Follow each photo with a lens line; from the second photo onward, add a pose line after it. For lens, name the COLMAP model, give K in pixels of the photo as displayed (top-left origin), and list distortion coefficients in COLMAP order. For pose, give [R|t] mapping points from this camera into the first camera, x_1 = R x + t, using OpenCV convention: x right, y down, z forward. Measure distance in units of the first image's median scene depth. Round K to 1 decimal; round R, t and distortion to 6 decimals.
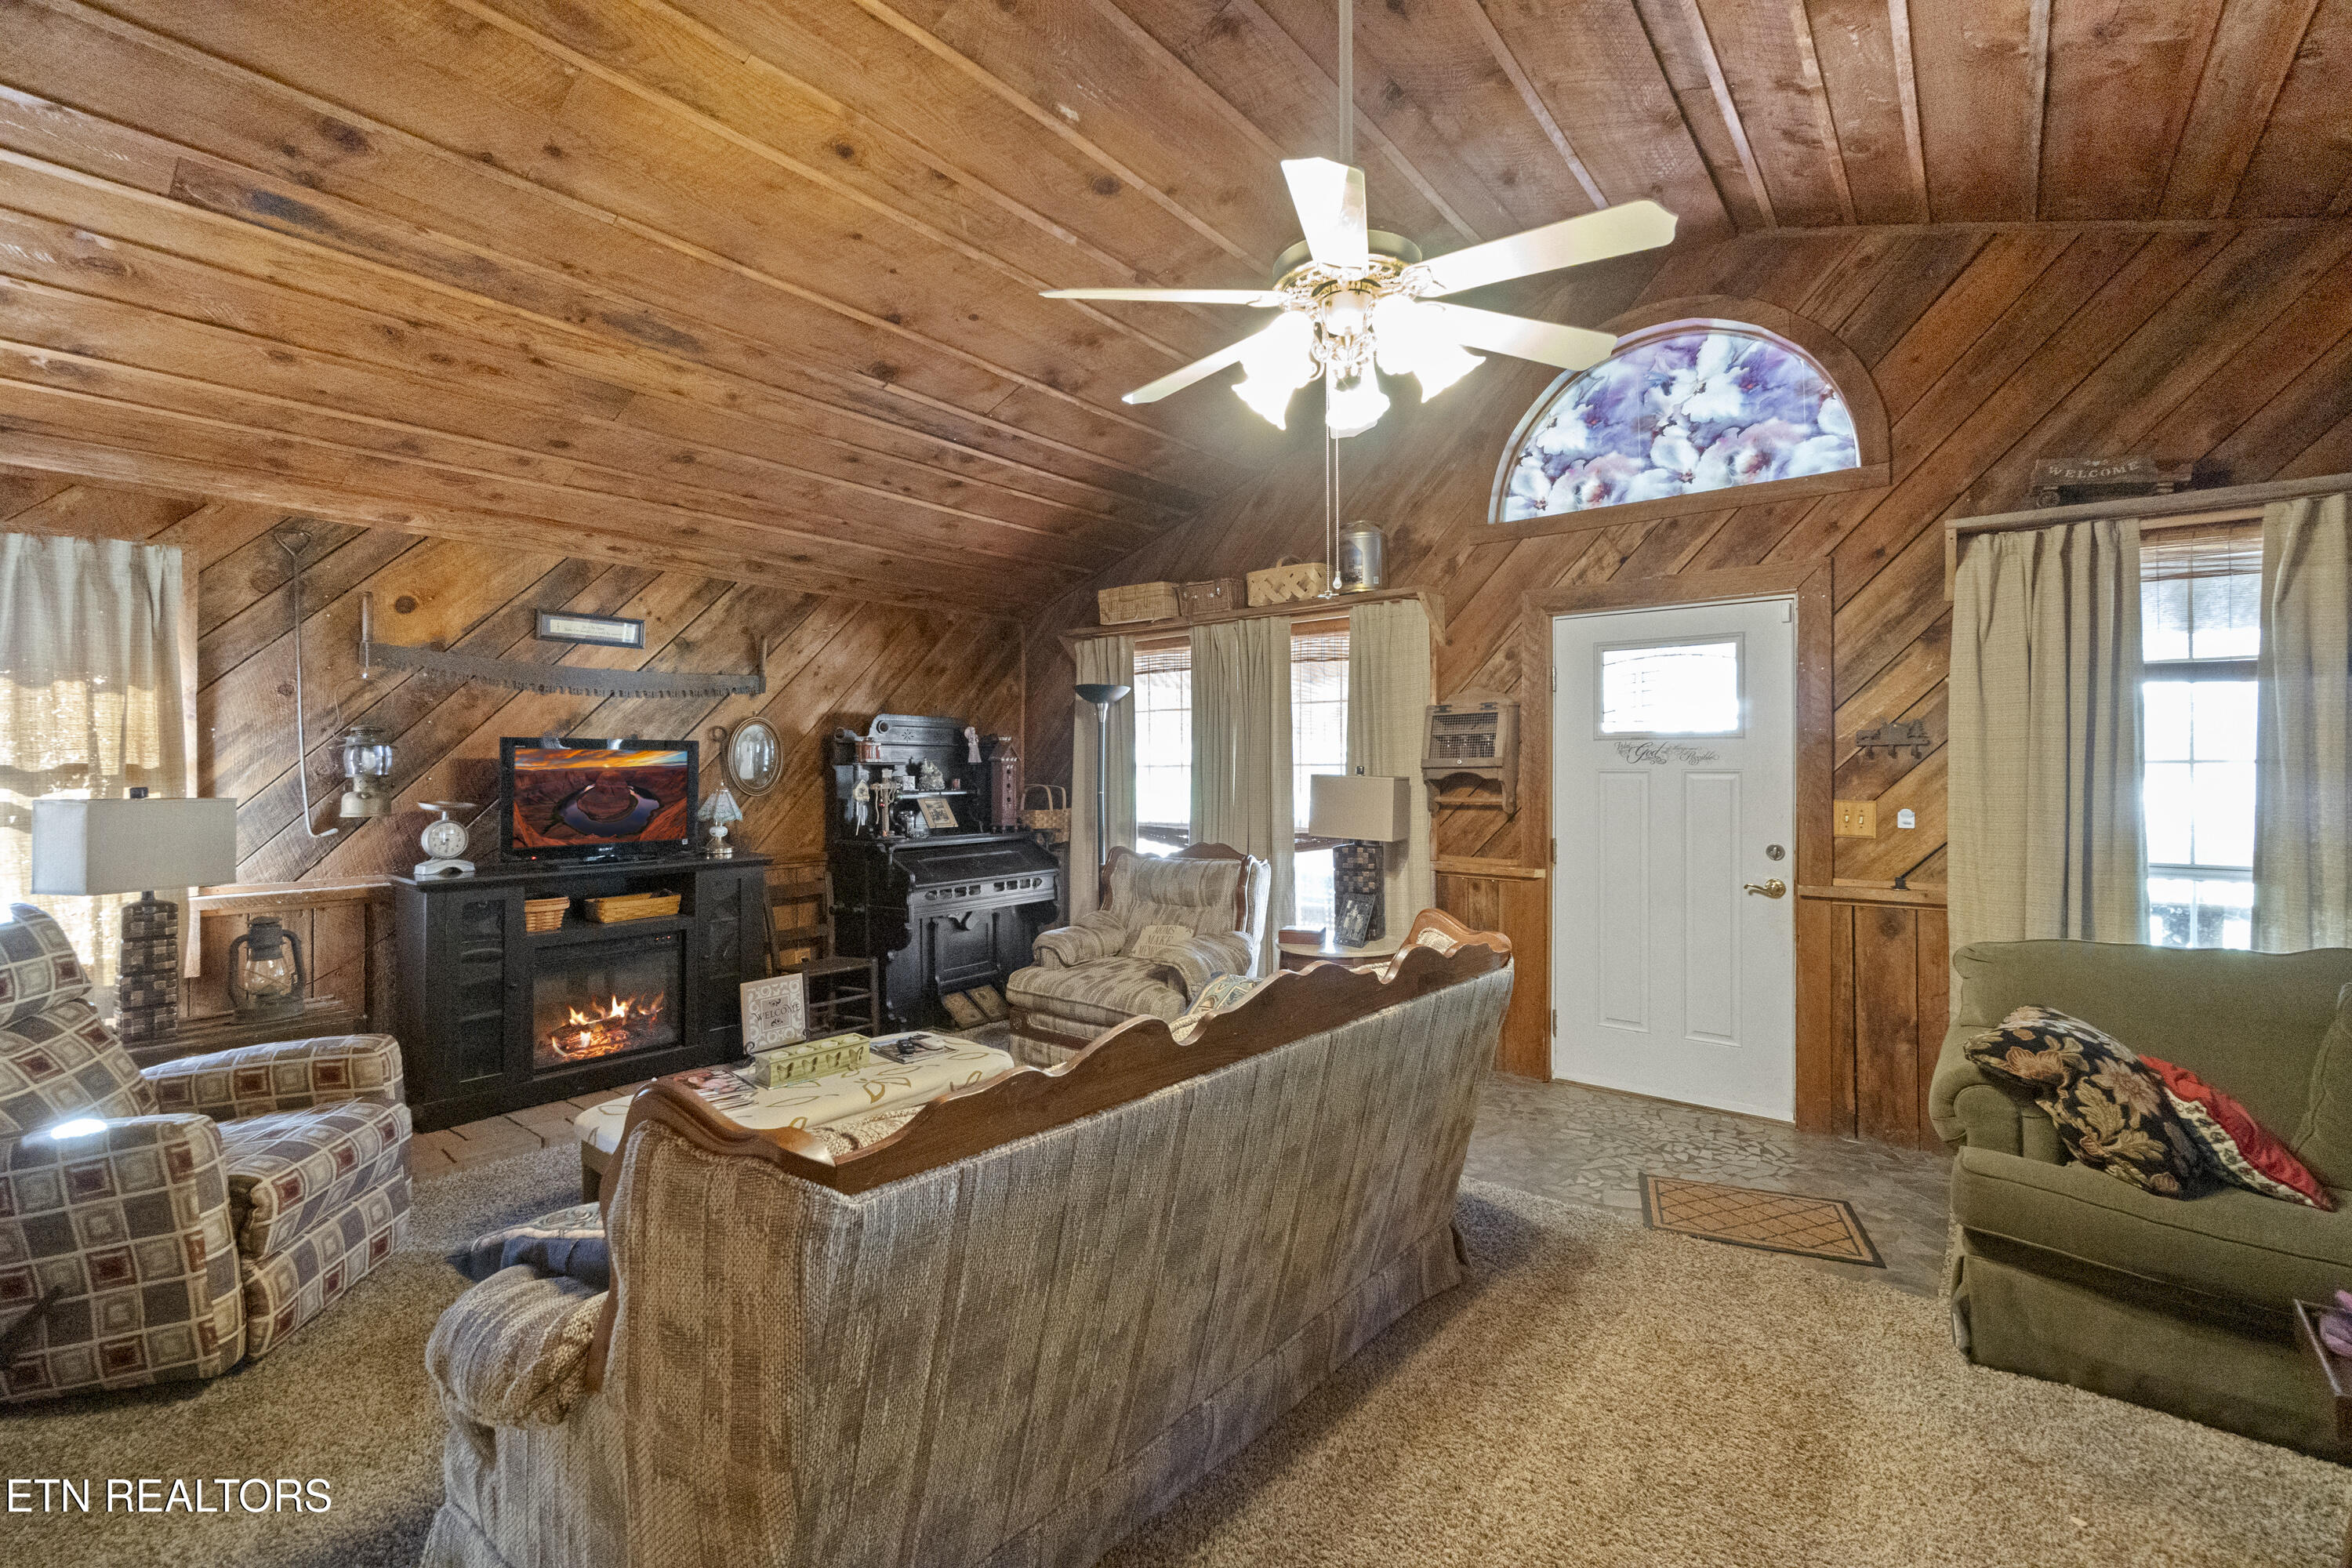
lens RADIAL K [[1007.8, 0, 1179.6], [0, 1007.8, 768.7], [0, 0, 1]] dist [-0.001807, 0.000195]
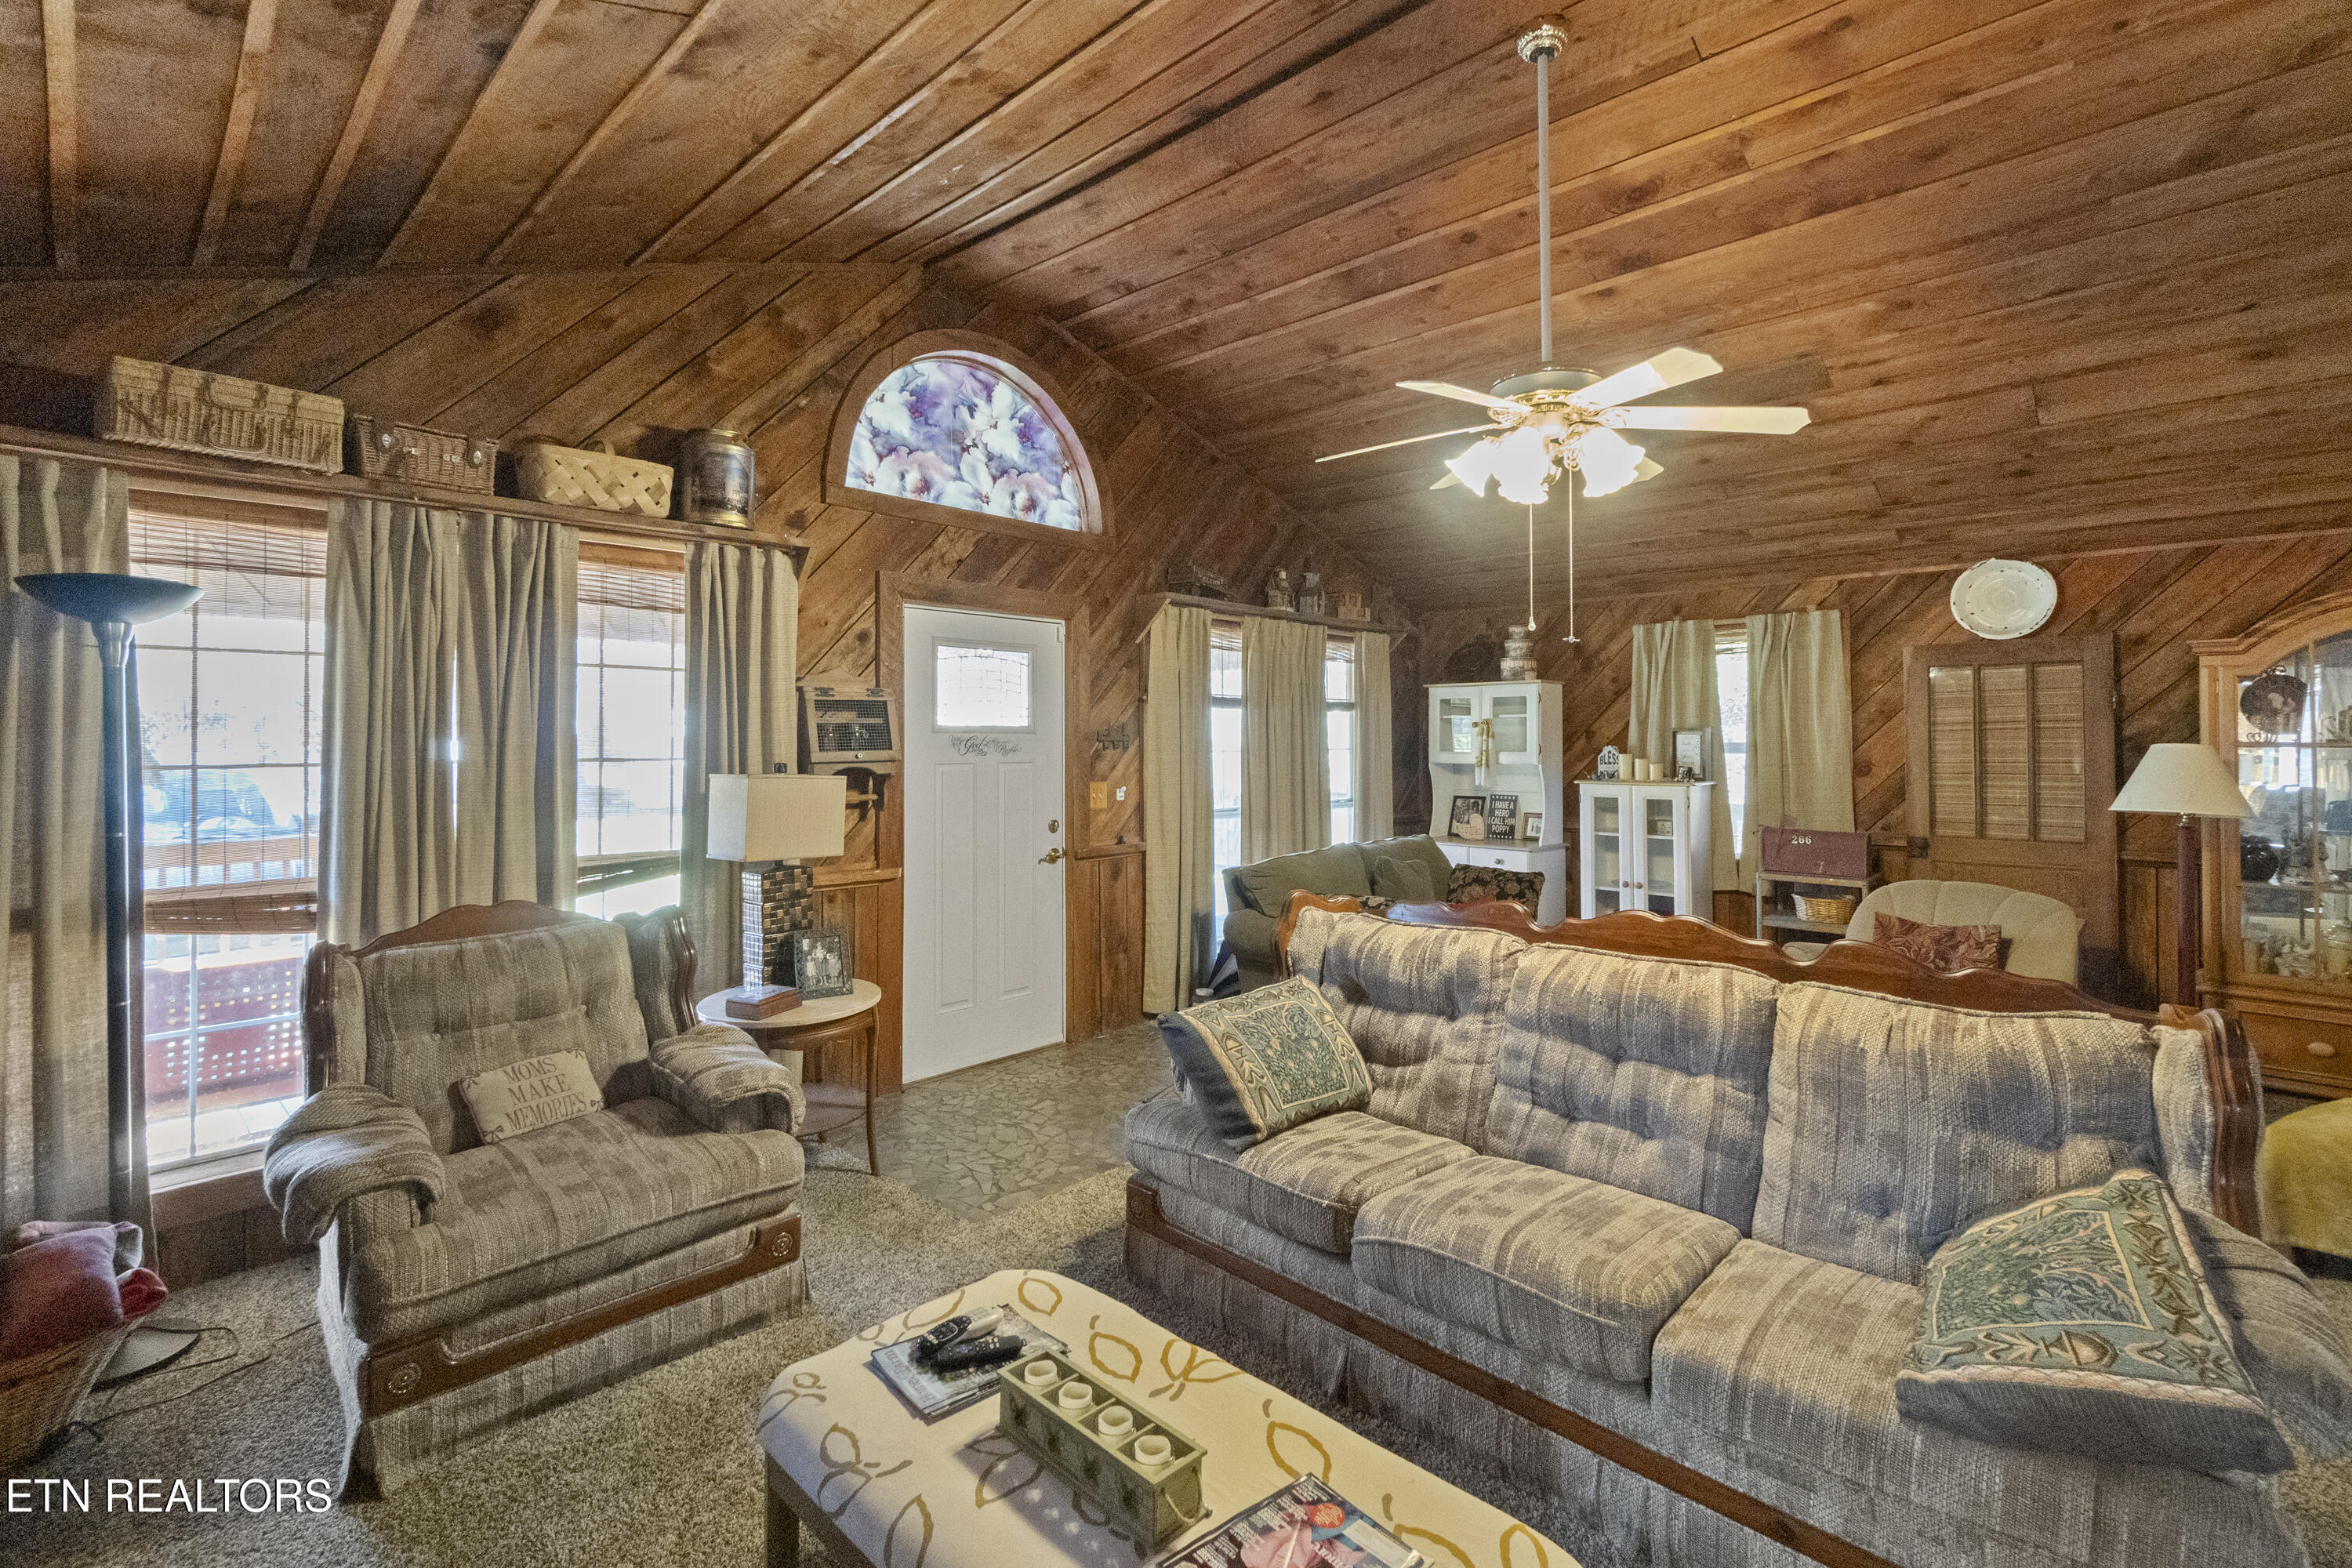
lens RADIAL K [[1032.5, 0, 1120.4], [0, 1032.5, 731.7], [0, 0, 1]] dist [-0.000705, -0.000102]
pose [[0.120254, 0.009833, 0.992694, -0.669683], [0.000150, 0.999951, -0.009923, -0.021080], [-0.992743, 0.001342, 0.120247, 0.778267]]
